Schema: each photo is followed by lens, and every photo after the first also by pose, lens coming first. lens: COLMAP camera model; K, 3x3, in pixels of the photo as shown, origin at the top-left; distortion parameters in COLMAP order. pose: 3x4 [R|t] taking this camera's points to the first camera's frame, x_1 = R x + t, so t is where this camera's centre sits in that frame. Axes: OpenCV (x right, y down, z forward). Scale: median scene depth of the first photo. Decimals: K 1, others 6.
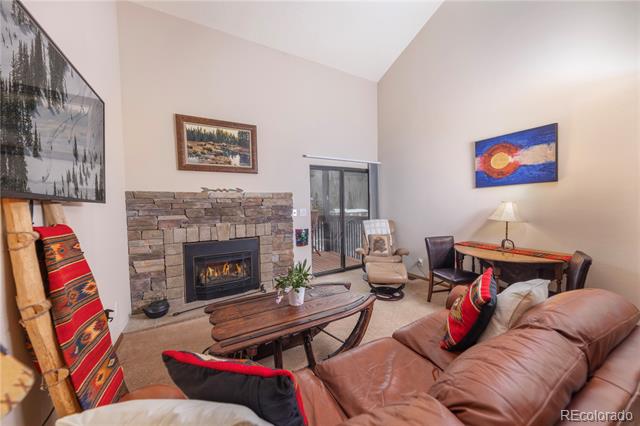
lens RADIAL K [[217.0, 0, 320.0], [0, 217.0, 213.0], [0, 0, 1]] dist [0.011128, -0.000006]
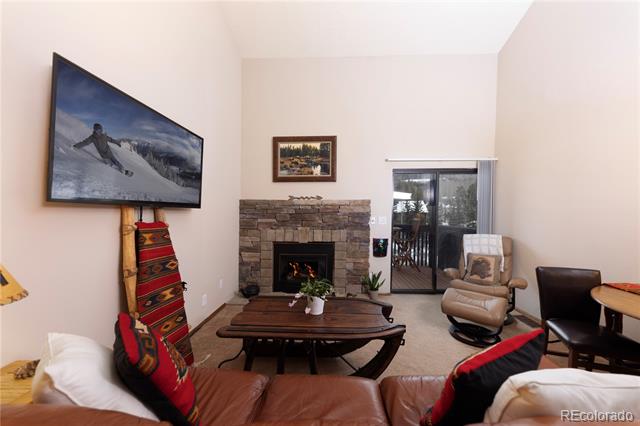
lens RADIAL K [[220.7, 0, 329.1], [0, 220.7, 214.9], [0, 0, 1]] dist [0.010704, -0.000002]
pose [[0.867674, 0.028917, -0.496292, 0.228671], [-0.040066, 0.999127, -0.011832, -0.008919], [0.495517, 0.030151, 0.868075, 0.076799]]
